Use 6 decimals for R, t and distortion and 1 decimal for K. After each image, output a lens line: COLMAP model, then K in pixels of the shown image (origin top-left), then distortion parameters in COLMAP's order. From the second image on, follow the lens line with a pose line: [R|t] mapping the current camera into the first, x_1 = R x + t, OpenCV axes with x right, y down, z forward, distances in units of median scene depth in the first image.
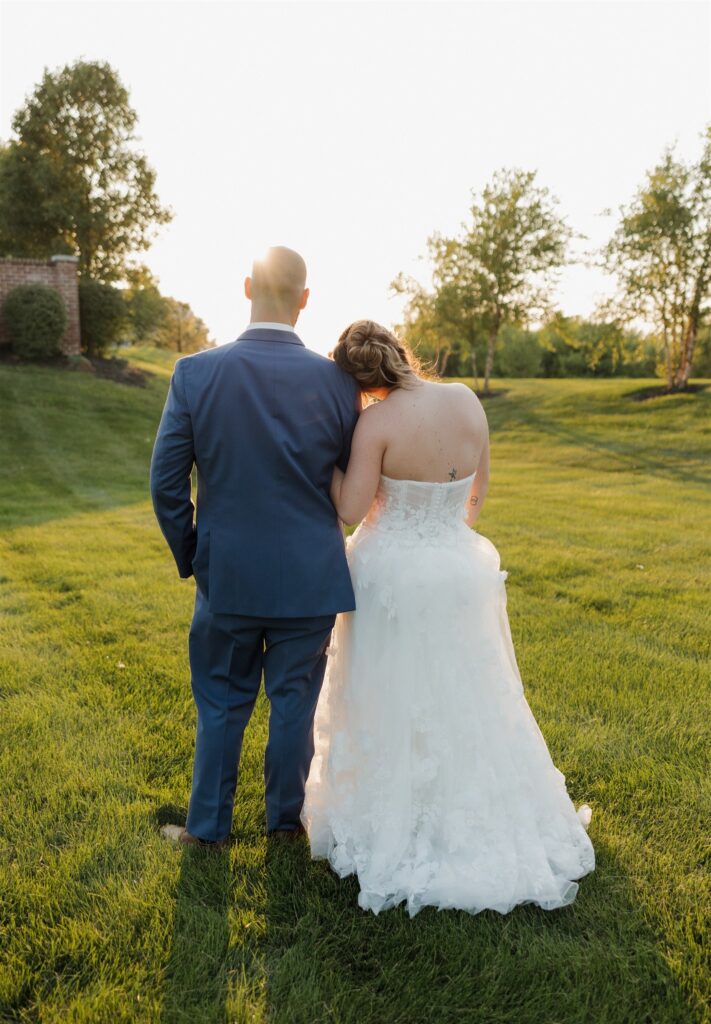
lens RADIAL K [[854.4, 0, 355.5], [0, 854.4, 512.0], [0, 0, 1]] dist [0.000143, -0.000394]
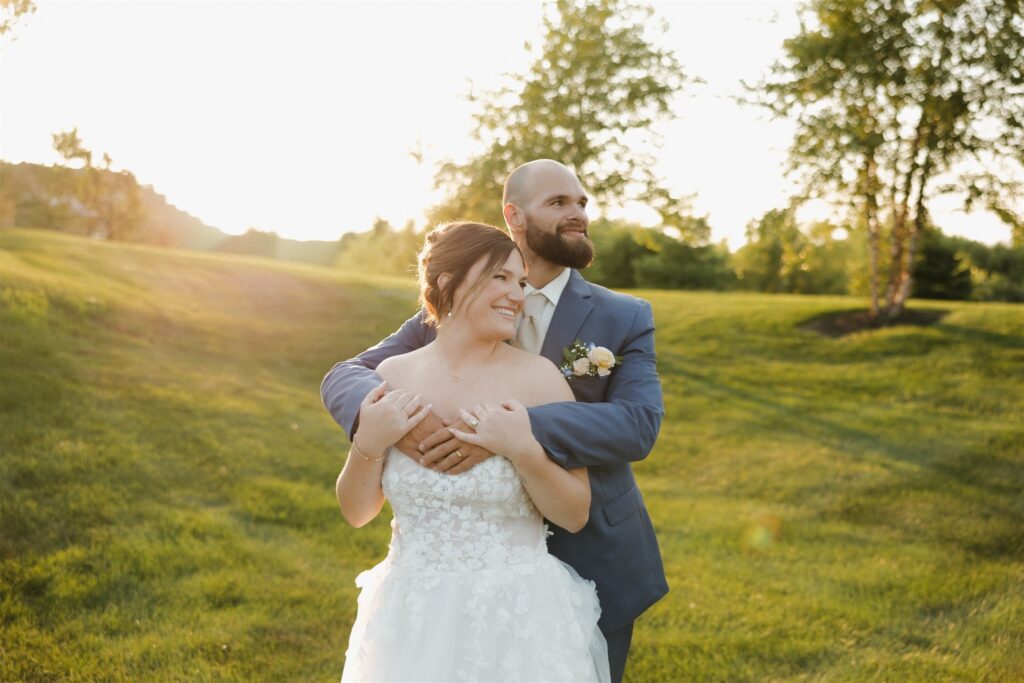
lens RADIAL K [[870.7, 0, 512.0], [0, 870.7, 341.5], [0, 0, 1]] dist [-0.000981, 0.006604]
pose [[0.985262, 0.014012, 0.170474, 0.010426], [0.000302, 0.996495, -0.083648, -0.064916], [-0.171049, 0.082467, 0.981805, 0.382560]]
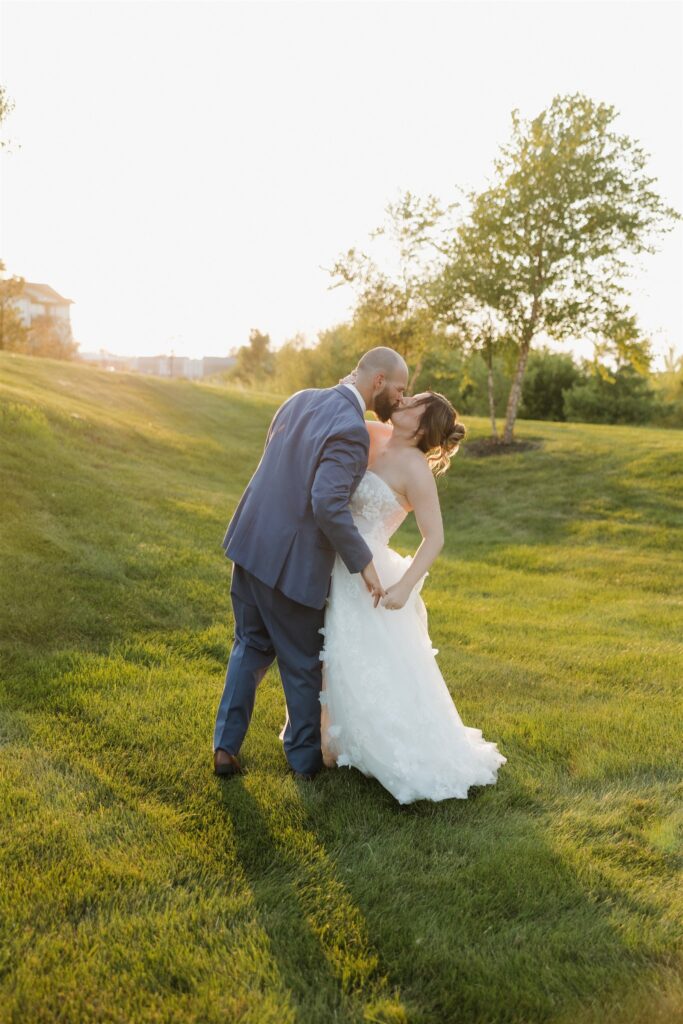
lens RADIAL K [[978.8, 0, 341.5], [0, 978.8, 512.0], [0, 0, 1]] dist [-0.016343, -0.010863]
pose [[0.988843, 0.040810, 0.143262, -0.071229], [-0.034794, 0.998414, -0.044250, -0.053444], [-0.144840, 0.038772, 0.988695, 0.320316]]
